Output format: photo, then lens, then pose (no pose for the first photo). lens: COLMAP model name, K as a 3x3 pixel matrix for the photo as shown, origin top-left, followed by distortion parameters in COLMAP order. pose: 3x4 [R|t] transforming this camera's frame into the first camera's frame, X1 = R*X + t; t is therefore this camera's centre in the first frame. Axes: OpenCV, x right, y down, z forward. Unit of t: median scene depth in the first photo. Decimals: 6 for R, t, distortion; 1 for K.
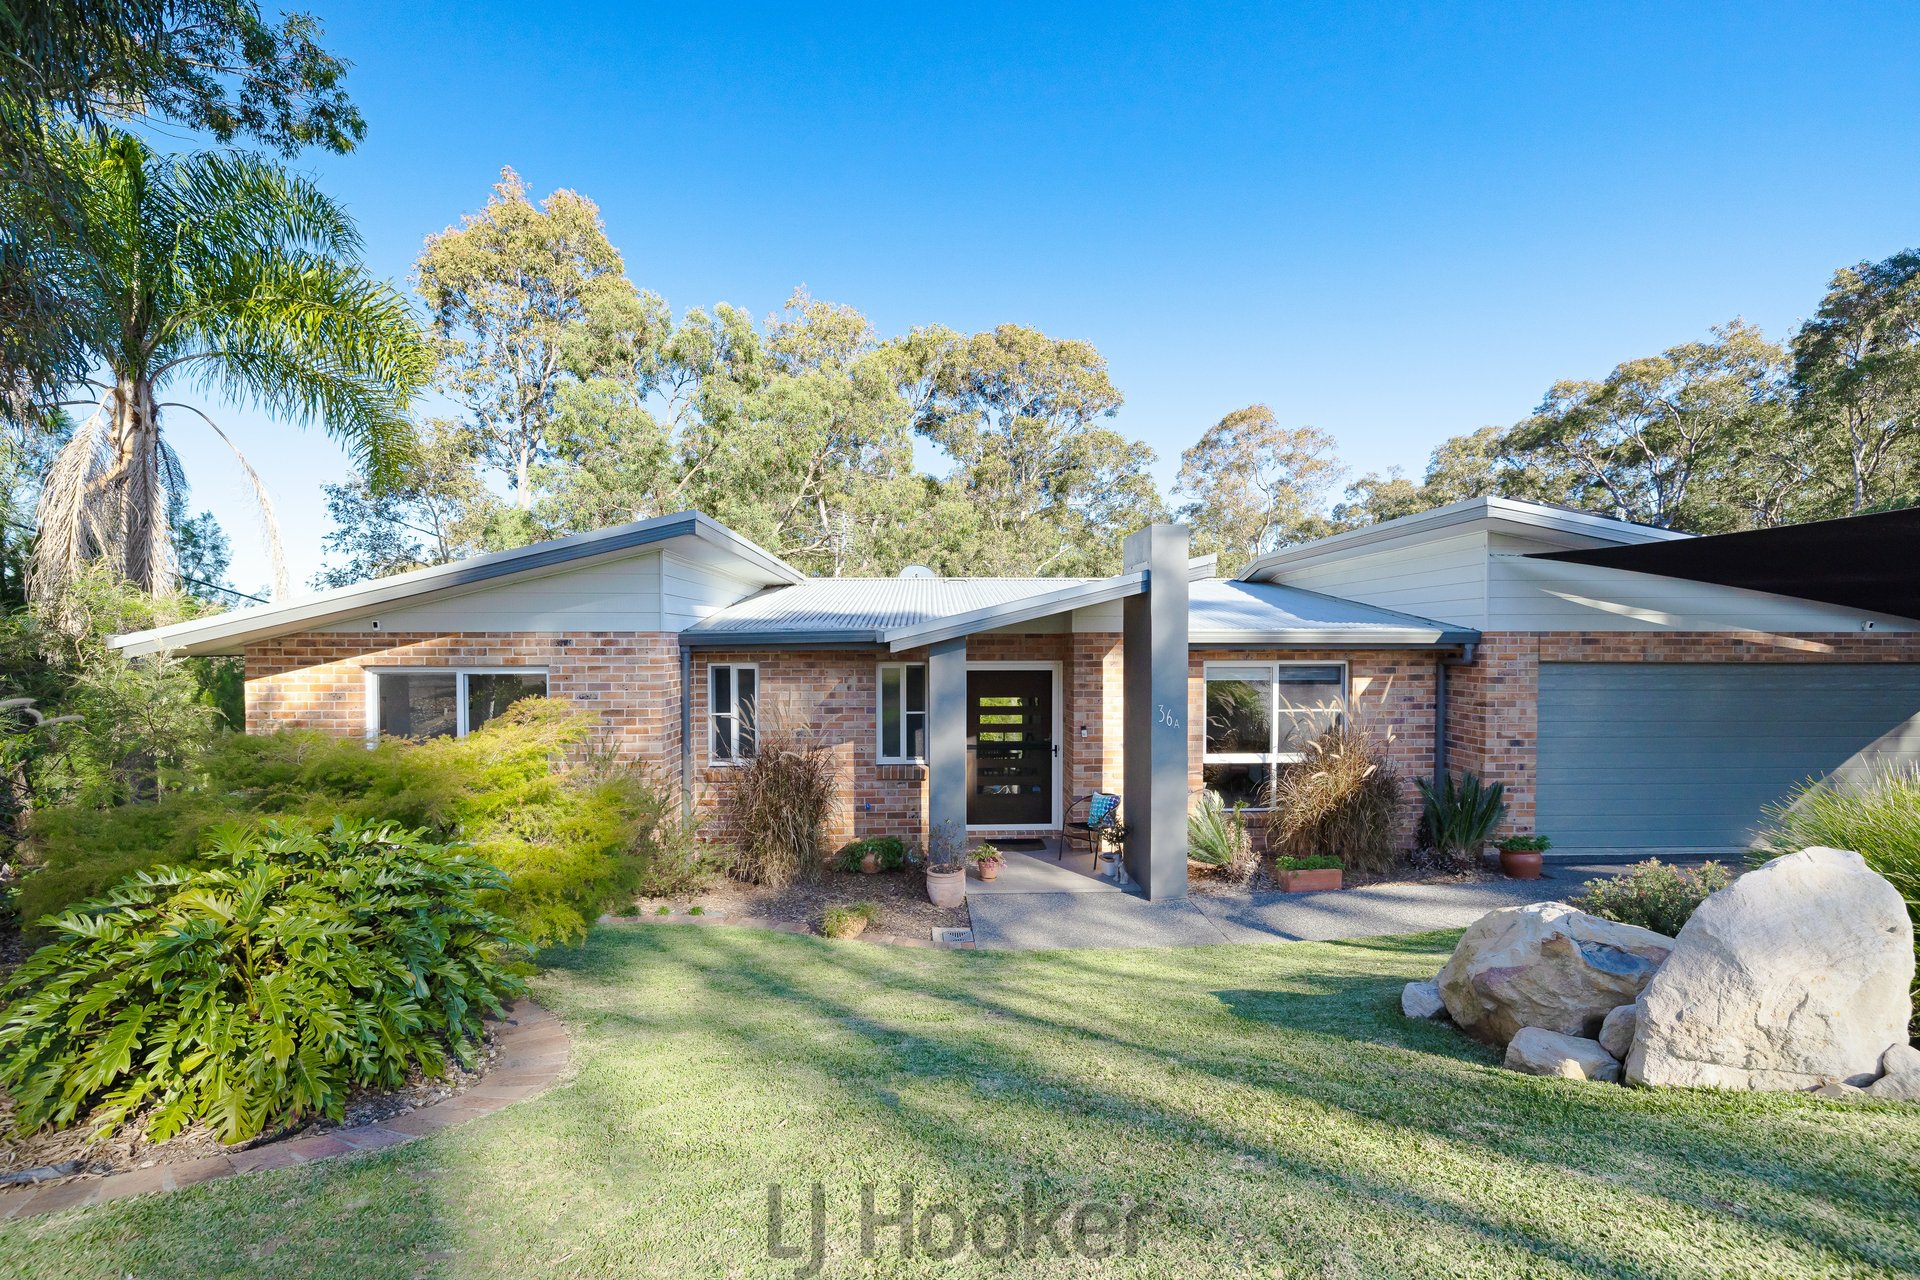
lens RADIAL K [[720.7, 0, 972.4], [0, 720.7, 675.5], [0, 0, 1]] dist [-0.001305, -0.000076]
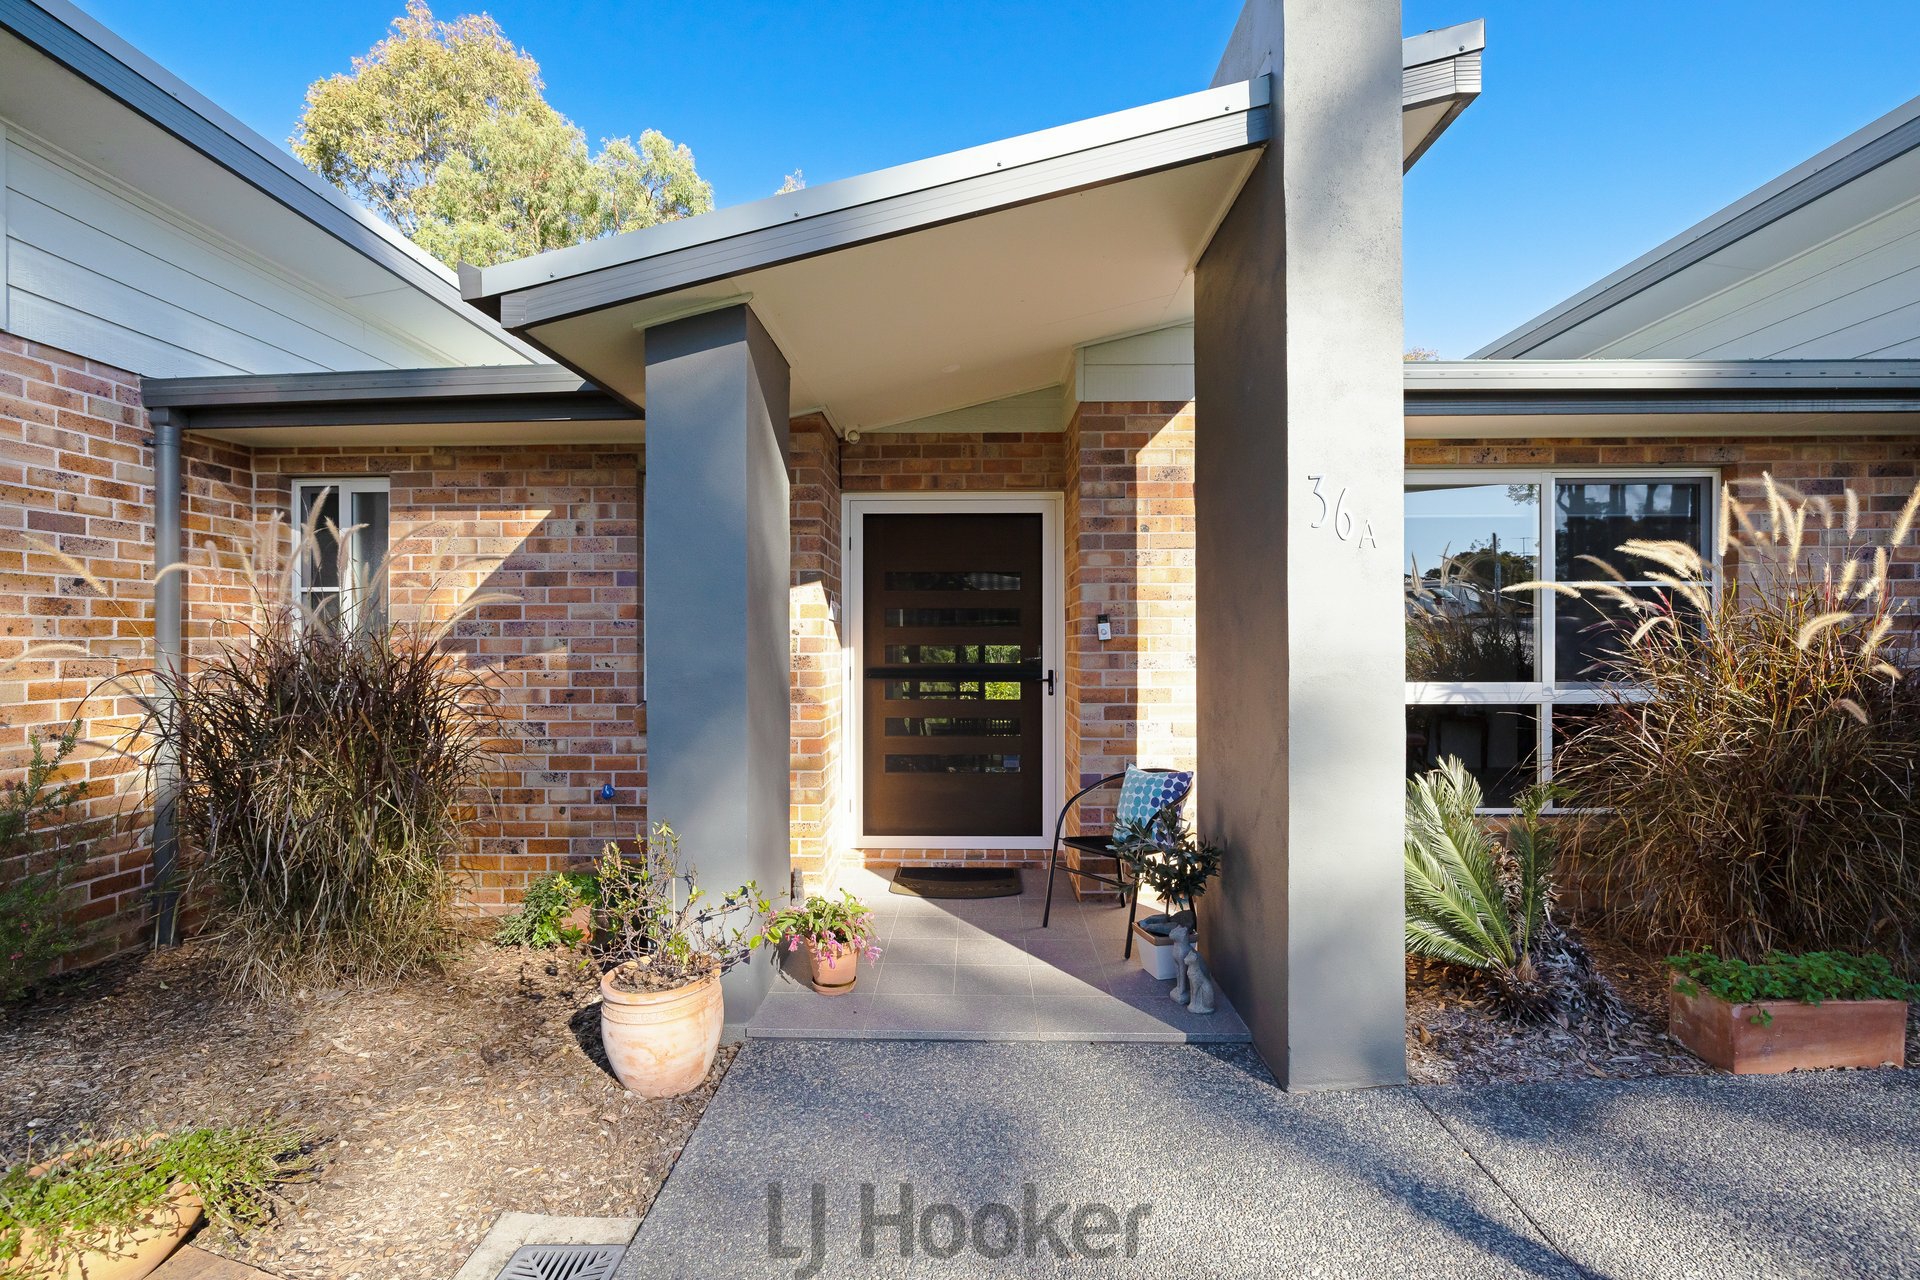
lens RADIAL K [[819.1, 0, 960.0], [0, 819.1, 640.0], [0, 0, 1]] dist [-0.010090, -0.000159]
pose [[0.997305, -0.000447, -0.073367, 0.114745], [-0.001582, 0.999618, -0.027587, 0.109542], [0.073351, 0.027629, 0.996923, 0.548804]]
